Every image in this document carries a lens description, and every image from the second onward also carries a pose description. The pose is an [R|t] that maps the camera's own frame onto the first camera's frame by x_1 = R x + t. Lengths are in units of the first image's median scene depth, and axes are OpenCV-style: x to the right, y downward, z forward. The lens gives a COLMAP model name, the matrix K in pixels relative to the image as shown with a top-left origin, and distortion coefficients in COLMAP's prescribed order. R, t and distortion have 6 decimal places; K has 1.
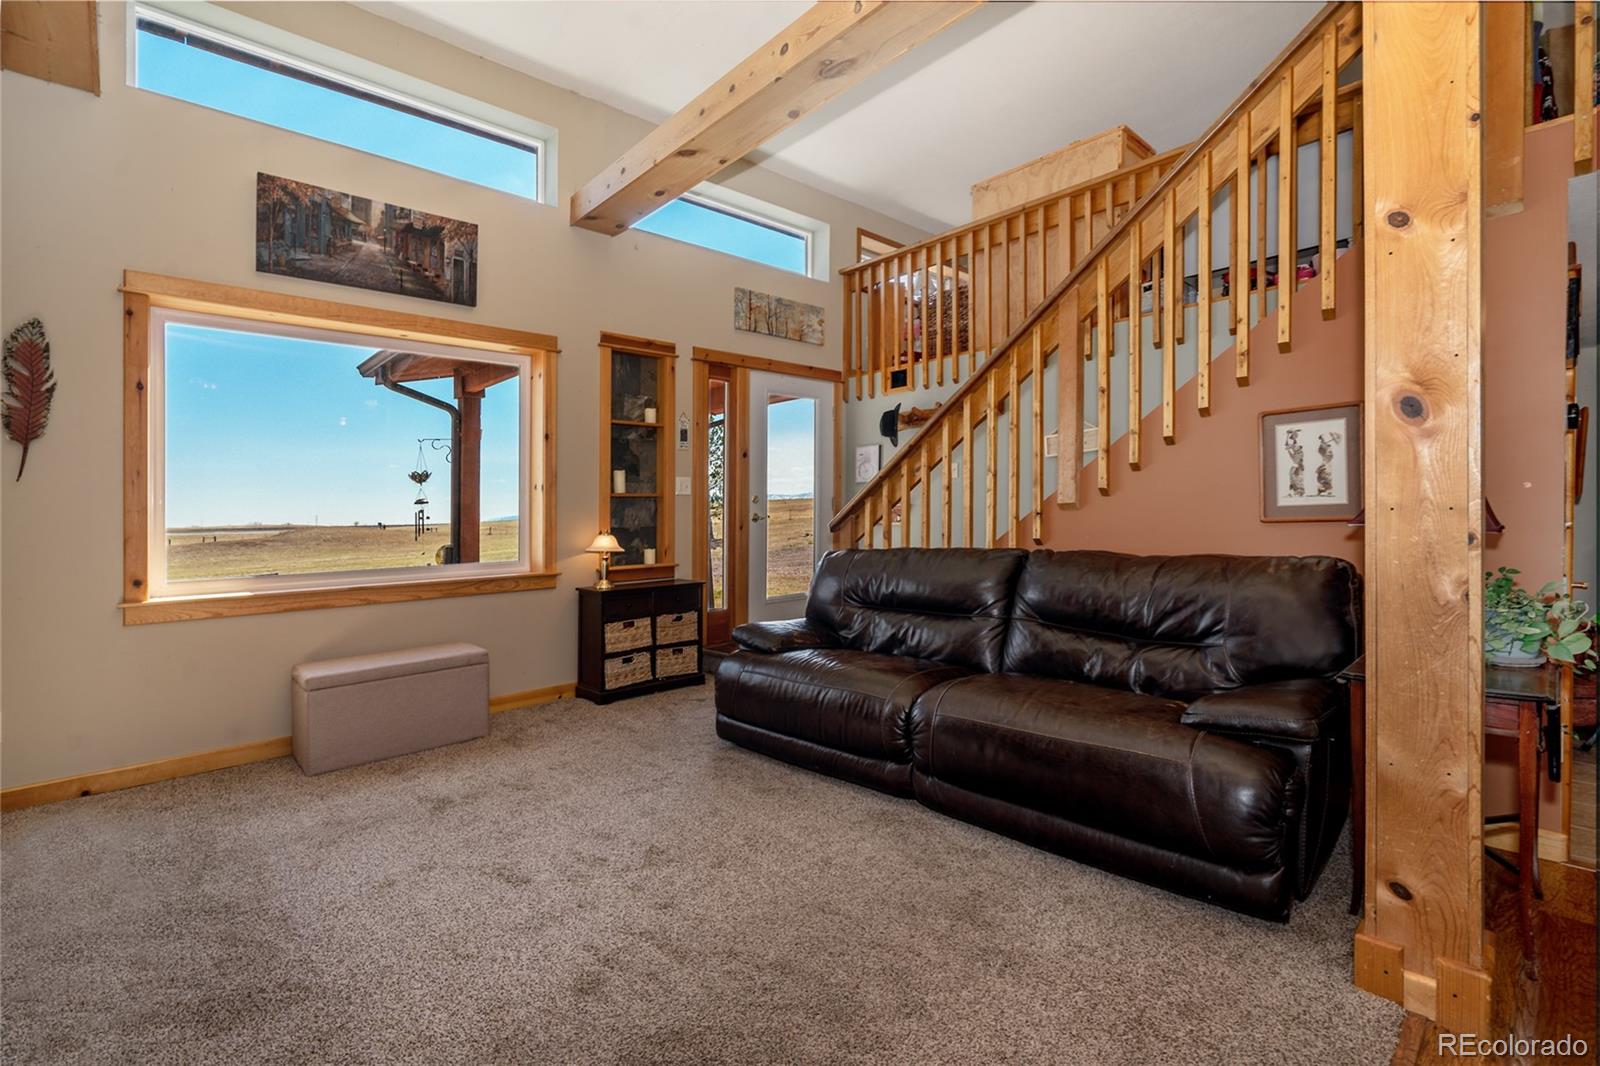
lens RADIAL K [[729.0, 0, 760.3], [0, 729.0, 487.9], [0, 0, 1]] dist [-0.009044, 0.003950]
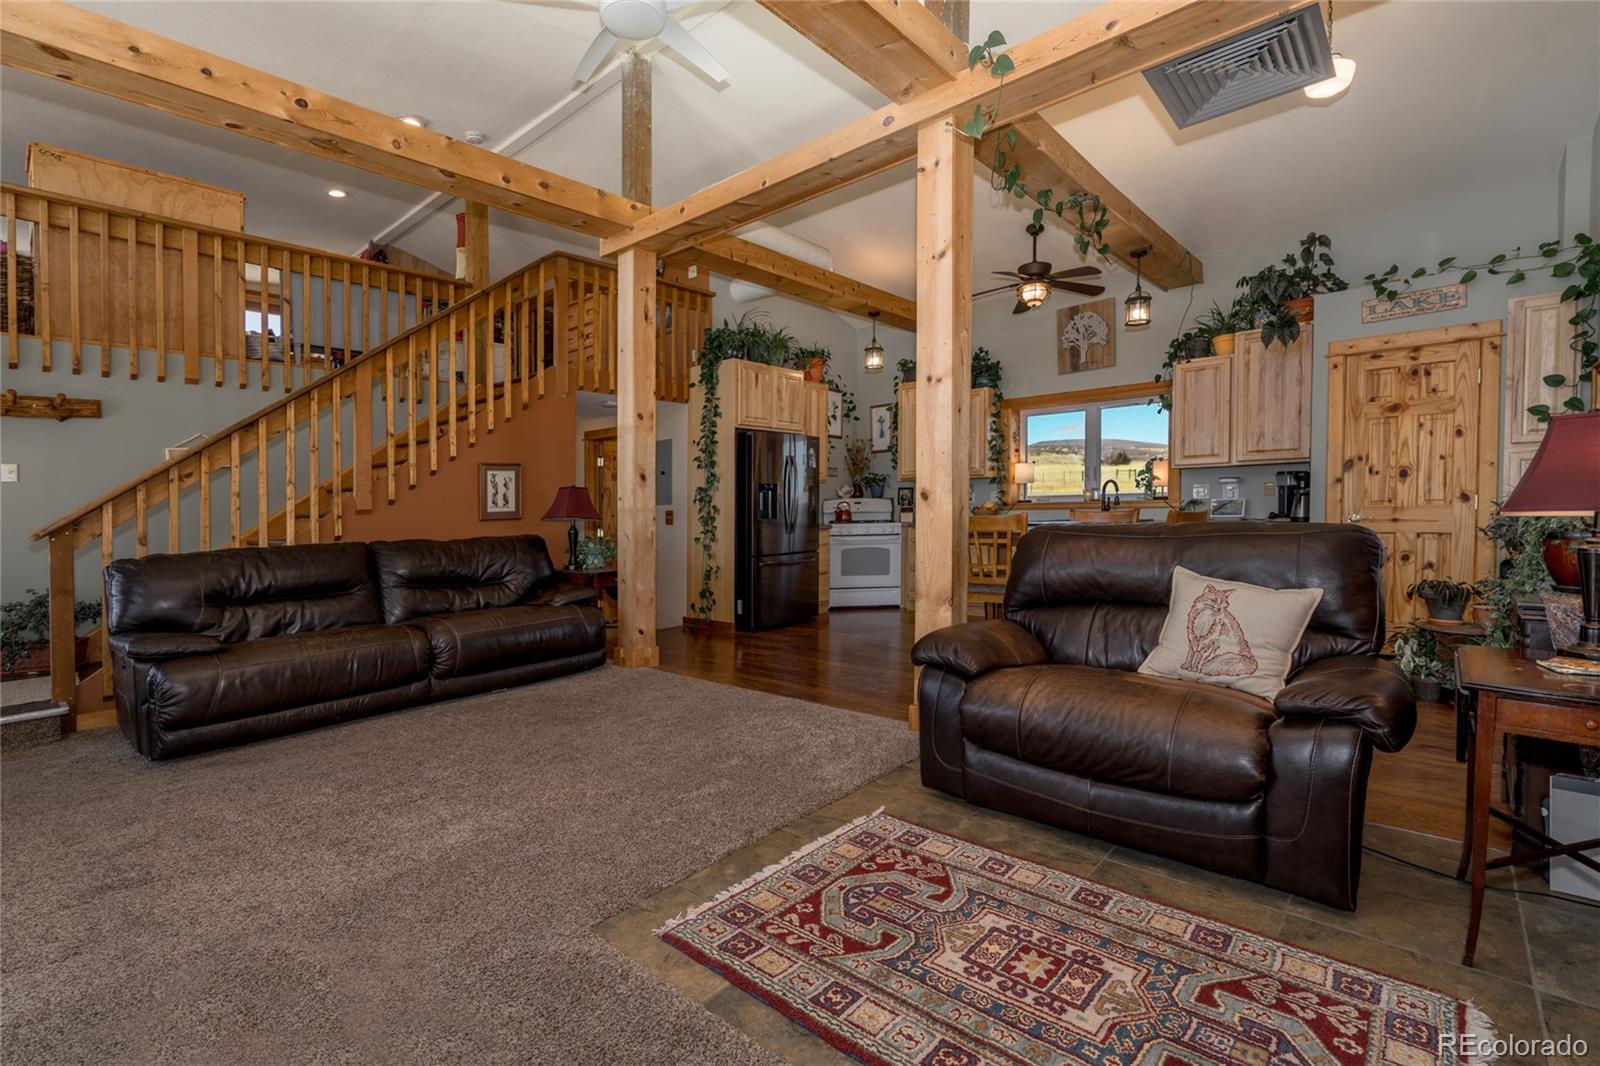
lens RADIAL K [[729.0, 0, 786.5], [0, 729.0, 506.9], [0, 0, 1]] dist [-0.009044, 0.003950]
pose [[-0.101592, 0.024949, 0.994513, -1.106502], [-0.013178, 0.999564, -0.026422, 0.043533], [-0.994739, -0.015790, -0.101219, 0.338686]]
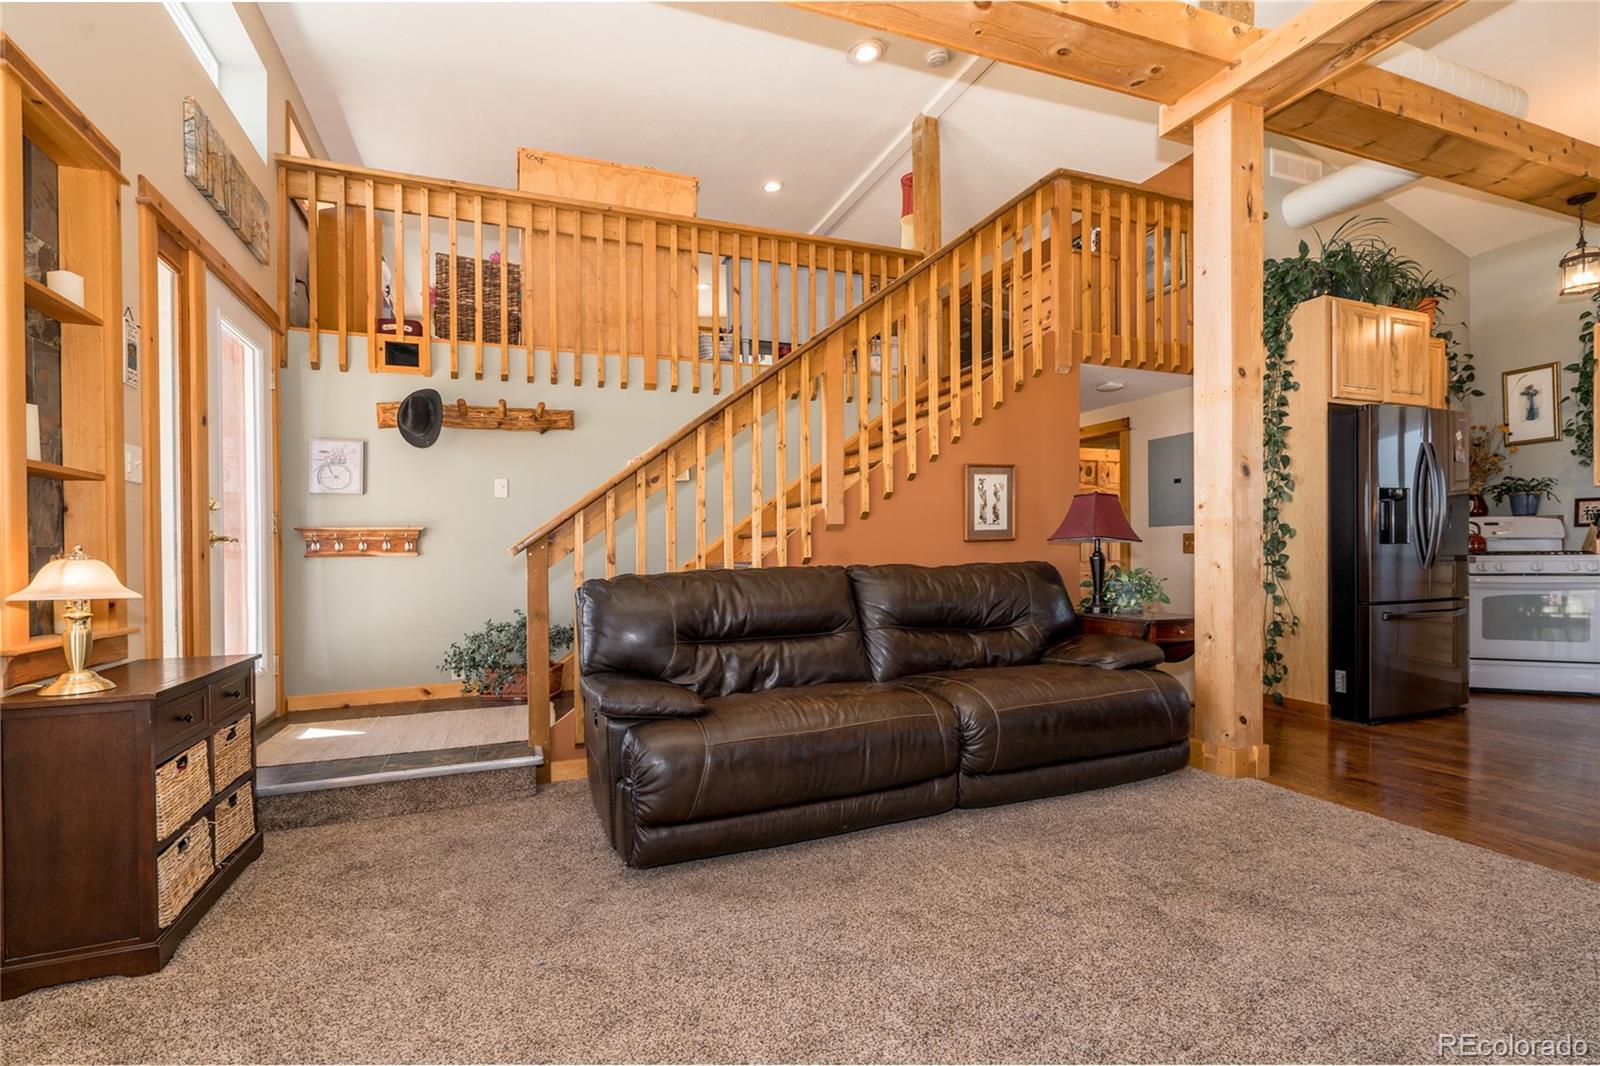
lens RADIAL K [[729.0, 0, 805.7], [0, 729.0, 551.6], [0, 0, 1]] dist [-0.009044, 0.003950]
pose [[0.341185, 0.015623, 0.939866, -0.640205], [-0.028068, 0.999585, -0.006427, 0.072435], [-0.939577, -0.024188, 0.341482, 0.693327]]
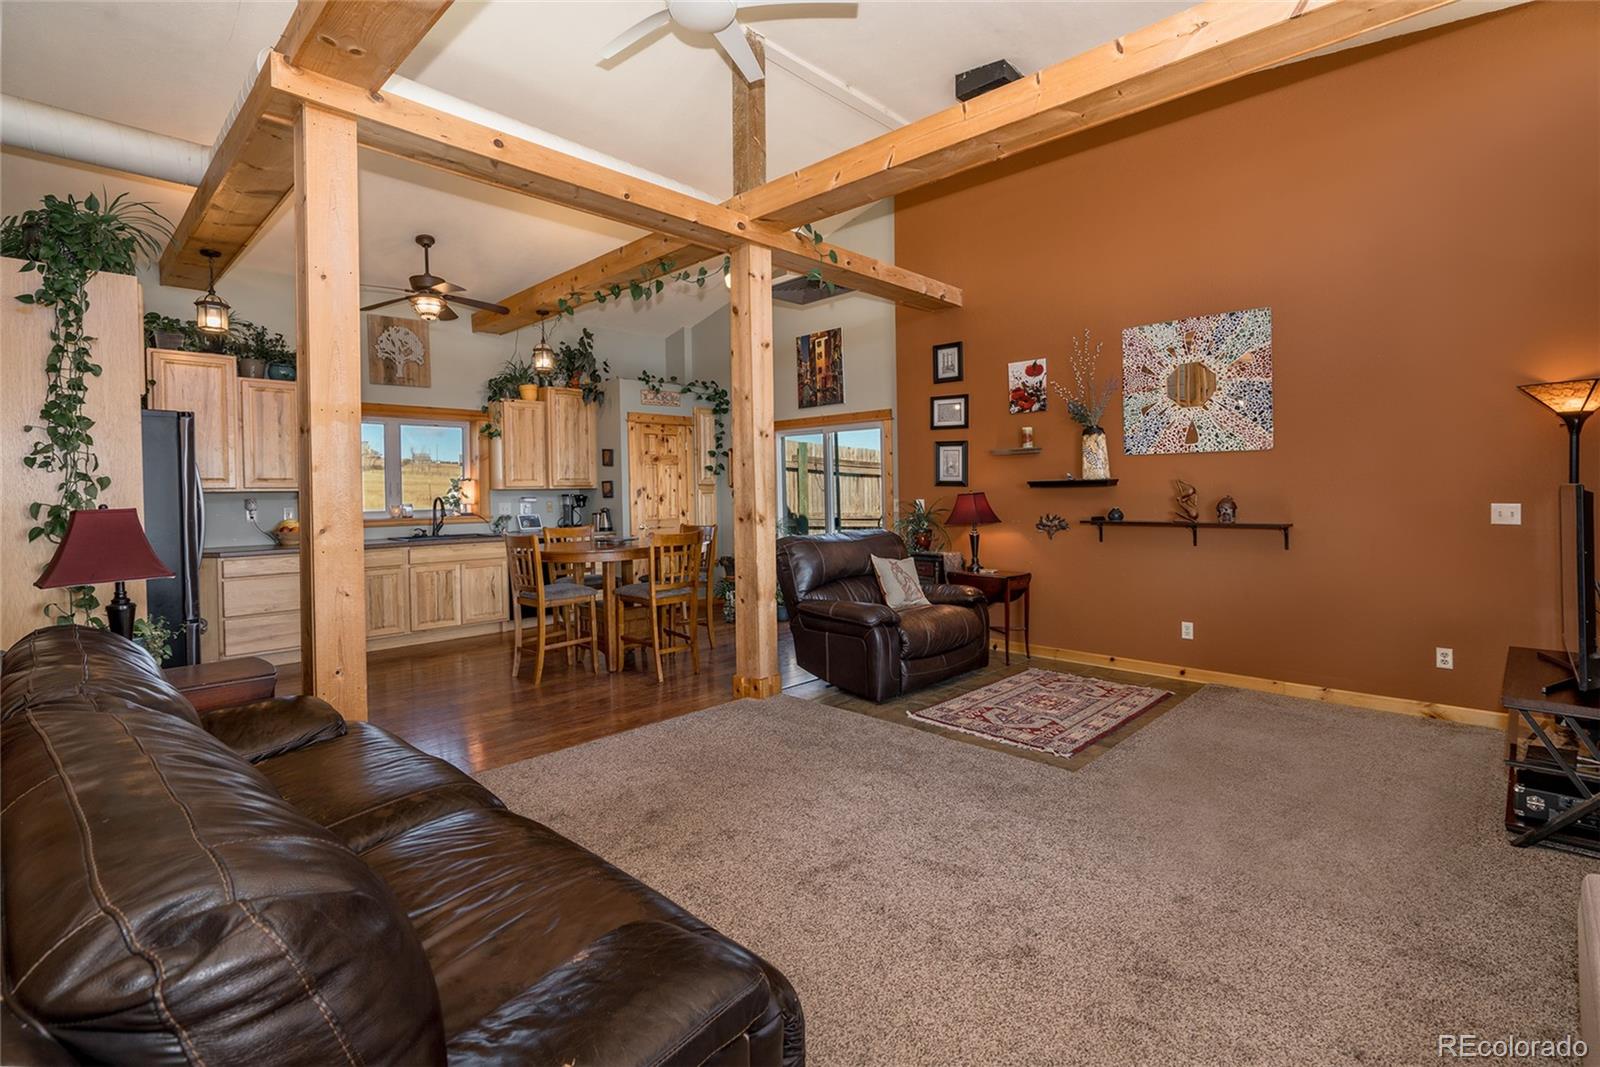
lens RADIAL K [[778.3, 0, 751.6], [0, 778.3, 499.3], [0, 0, 1]] dist [-0.004964, 0.000183]
pose [[-0.997989, 0.034136, -0.053417, -0.016630], [0.035306, 0.999153, -0.021121, -0.009173], [0.052651, -0.022965, -0.998349, 1.496730]]
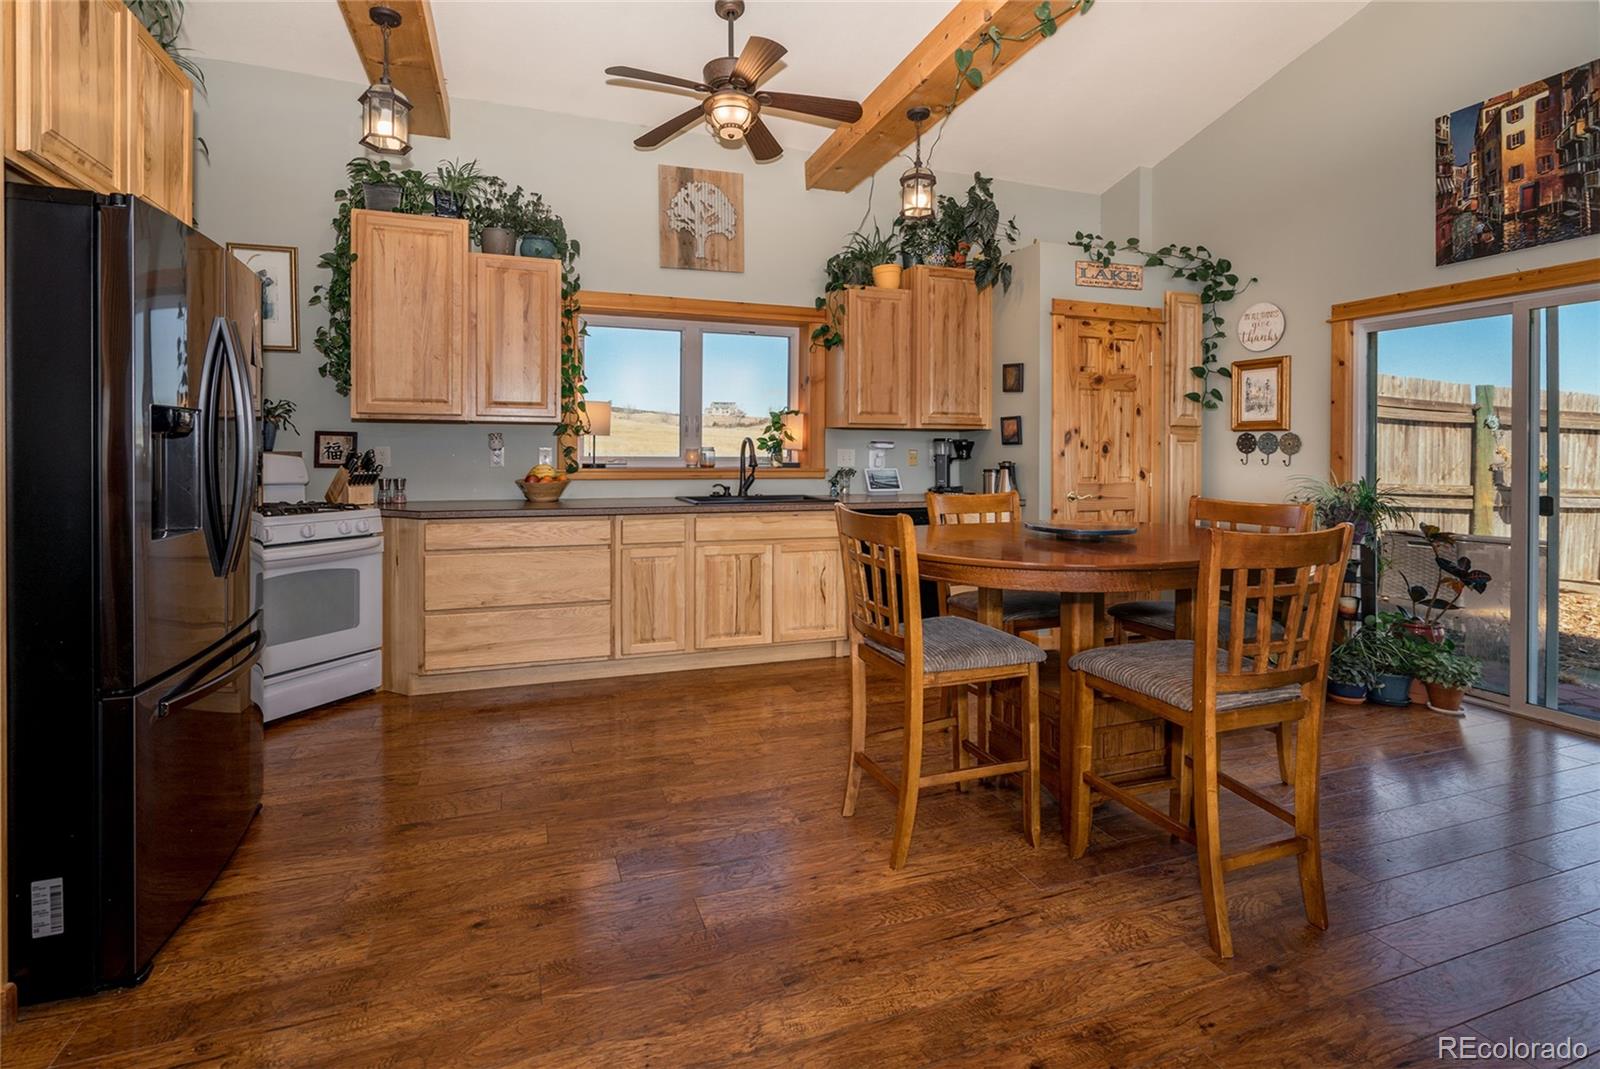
lens RADIAL K [[729.0, 0, 749.4], [0, 729.0, 471.1], [0, 0, 1]] dist [-0.009044, 0.003950]
pose [[-0.922976, 0.002458, 0.384850, 0.224597], [-0.001820, 0.999941, -0.010752, -0.015843], [-0.384854, -0.010625, -0.922916, 0.516760]]
